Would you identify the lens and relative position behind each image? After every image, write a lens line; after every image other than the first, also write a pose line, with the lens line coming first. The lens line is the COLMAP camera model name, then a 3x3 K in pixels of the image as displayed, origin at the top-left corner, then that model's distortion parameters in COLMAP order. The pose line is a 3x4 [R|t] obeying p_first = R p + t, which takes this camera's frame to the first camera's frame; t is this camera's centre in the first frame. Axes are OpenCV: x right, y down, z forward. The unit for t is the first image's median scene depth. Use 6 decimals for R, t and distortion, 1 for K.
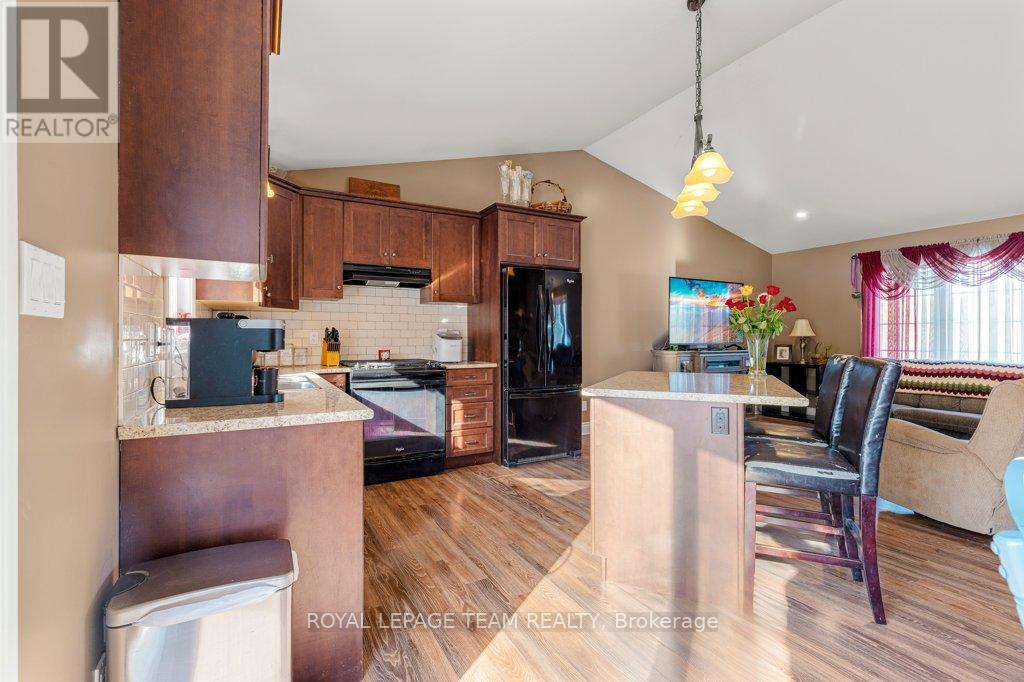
lens RADIAL K [[467.4, 0, 512.1], [0, 467.4, 336.0], [0, 0, 1]] dist [-0.000526, -0.000083]
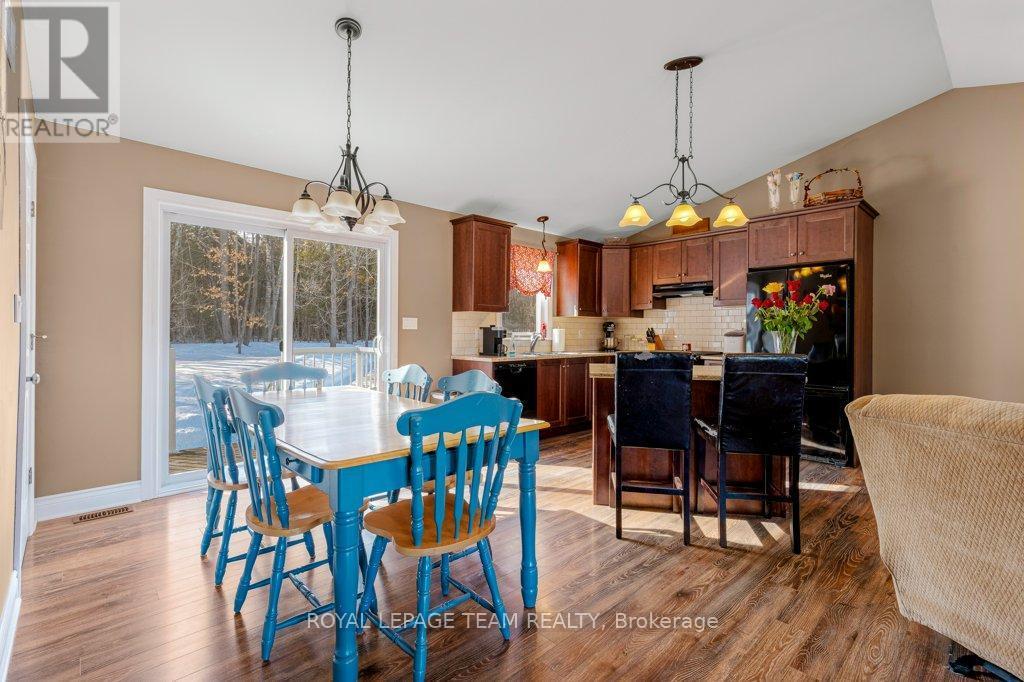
lens RADIAL K [[467.4, 0, 512.1], [0, 467.4, 336.0], [0, 0, 1]] dist [-0.000526, -0.000083]
pose [[0.250069, 0.001776, -0.968226, 0.918615], [-0.000689, 0.999998, 0.001656, 0.005333], [0.968228, 0.000253, 0.250070, 0.152916]]
